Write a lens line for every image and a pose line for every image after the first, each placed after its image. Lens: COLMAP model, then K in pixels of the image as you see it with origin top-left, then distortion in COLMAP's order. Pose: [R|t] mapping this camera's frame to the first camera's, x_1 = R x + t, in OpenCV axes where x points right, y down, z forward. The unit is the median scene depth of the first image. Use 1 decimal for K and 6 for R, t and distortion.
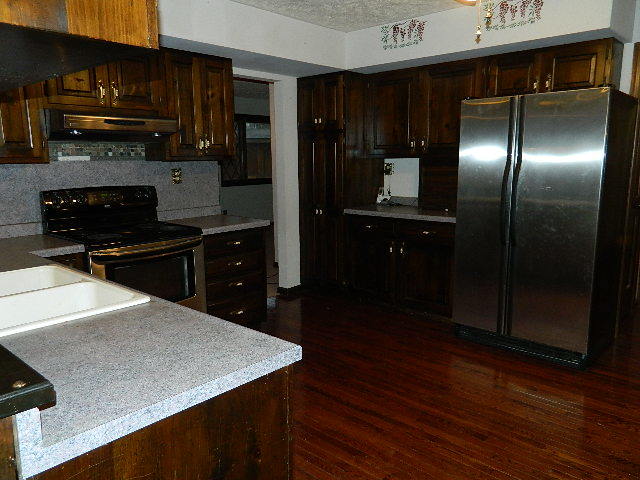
lens RADIAL K [[493.5, 0, 320.0], [0, 493.5, 240.0], [0, 0, 1]] dist [0.029001, 0.000865]
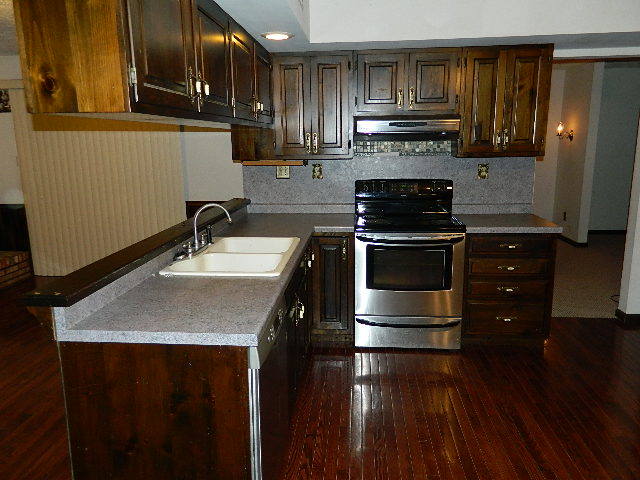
lens RADIAL K [[493.5, 0, 320.0], [0, 493.5, 240.0], [0, 0, 1]] dist [0.029001, 0.000865]
pose [[0.609733, 0.155821, -0.777139, 0.341771], [-0.125326, 0.987104, 0.099591, -0.054451], [0.782636, 0.036672, 0.621399, 0.131483]]
